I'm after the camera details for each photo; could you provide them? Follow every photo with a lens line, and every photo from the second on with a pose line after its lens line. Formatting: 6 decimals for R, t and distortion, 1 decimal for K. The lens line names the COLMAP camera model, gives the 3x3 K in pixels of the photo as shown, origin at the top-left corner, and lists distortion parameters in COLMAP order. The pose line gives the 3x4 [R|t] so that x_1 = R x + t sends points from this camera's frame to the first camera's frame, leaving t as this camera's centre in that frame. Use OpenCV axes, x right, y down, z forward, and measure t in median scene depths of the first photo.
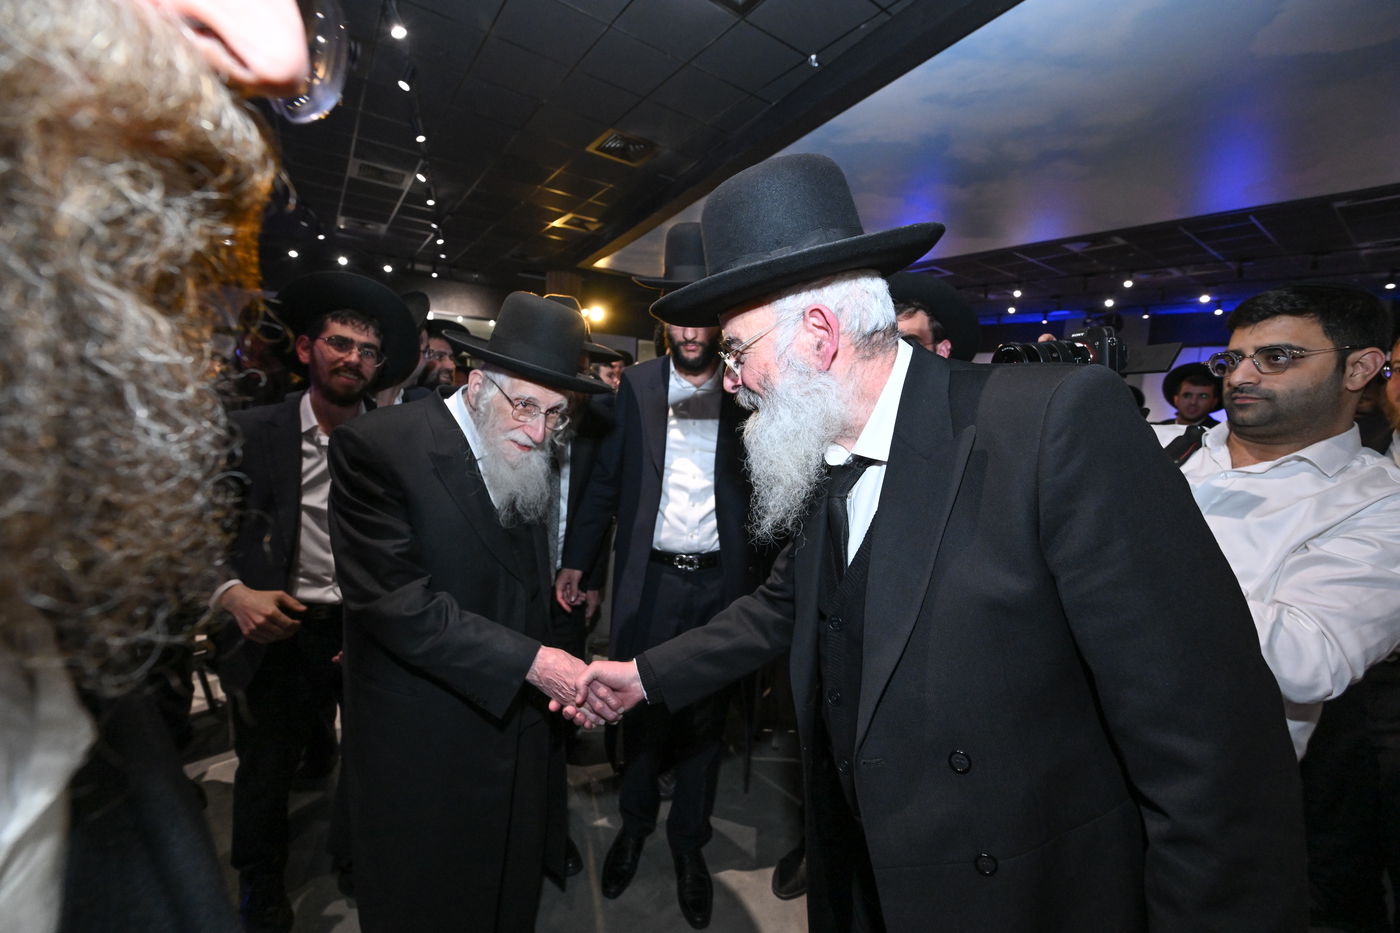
lens RADIAL K [[584.5, 0, 700.0], [0, 584.5, 466.5], [0, 0, 1]] dist [-0.000008, 0.000044]
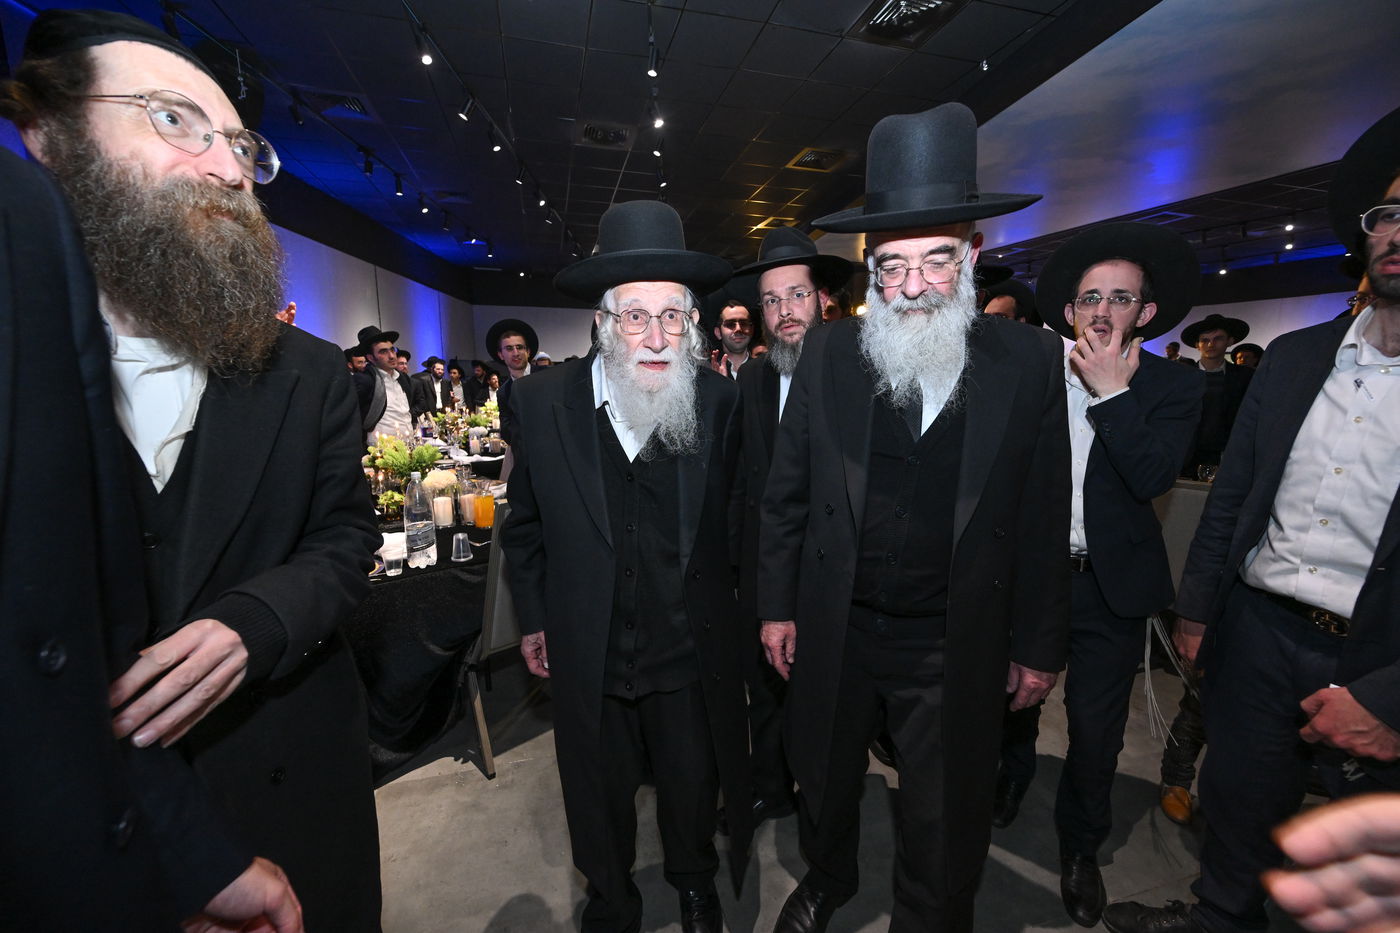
lens RADIAL K [[584.5, 0, 700.0], [0, 584.5, 466.5], [0, 0, 1]] dist [-0.000008, 0.000044]
pose [[0.945380, -0.002393, -0.325961, 0.028308], [0.012291, 0.999524, 0.028308, 0.036999], [0.325738, -0.030769, 0.944959, -0.209218]]
